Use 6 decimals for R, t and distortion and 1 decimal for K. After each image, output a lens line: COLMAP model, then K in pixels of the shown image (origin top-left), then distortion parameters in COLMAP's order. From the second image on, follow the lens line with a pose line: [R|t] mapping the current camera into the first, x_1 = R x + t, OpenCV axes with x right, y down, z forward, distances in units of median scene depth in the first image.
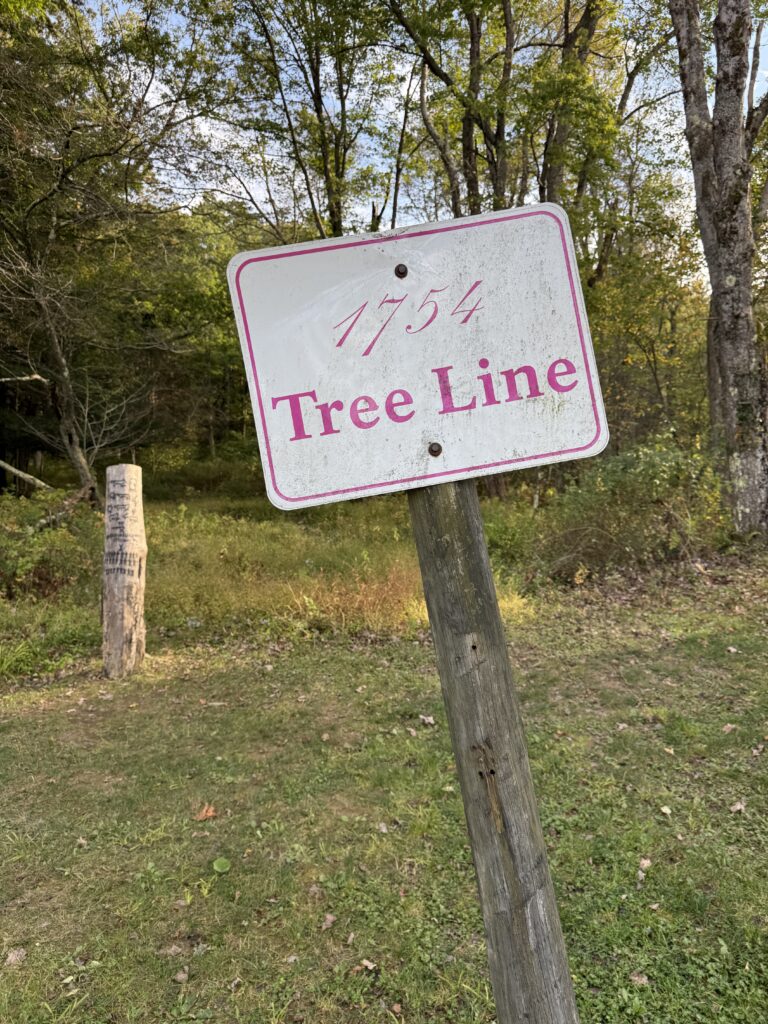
lens RADIAL K [[689.2, 0, 389.9], [0, 689.2, 508.5], [0, 0, 1]] dist [0.000562, -0.003003]
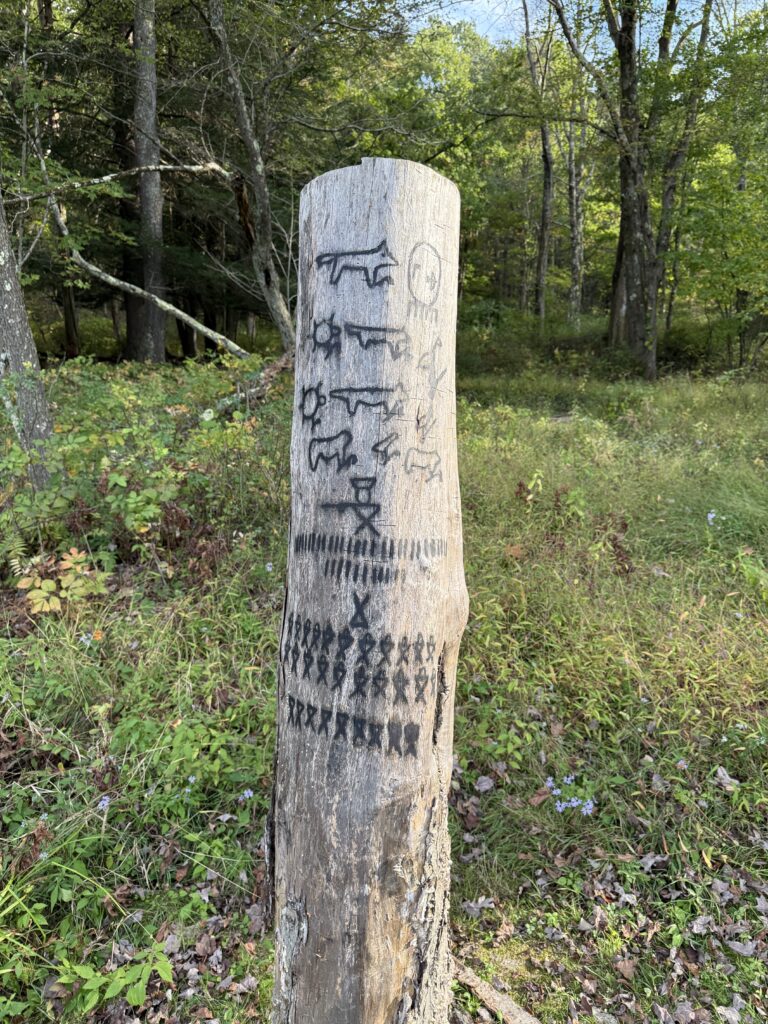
lens RADIAL K [[689.2, 0, 384.0], [0, 689.2, 515.4], [0, 0, 1]] dist [0.000562, -0.003003]
pose [[0.955785, 0.087595, -0.280718, -0.328469], [-0.035124, 0.981777, 0.186764, -0.005973], [0.291962, -0.168646, 0.941444, 0.815369]]
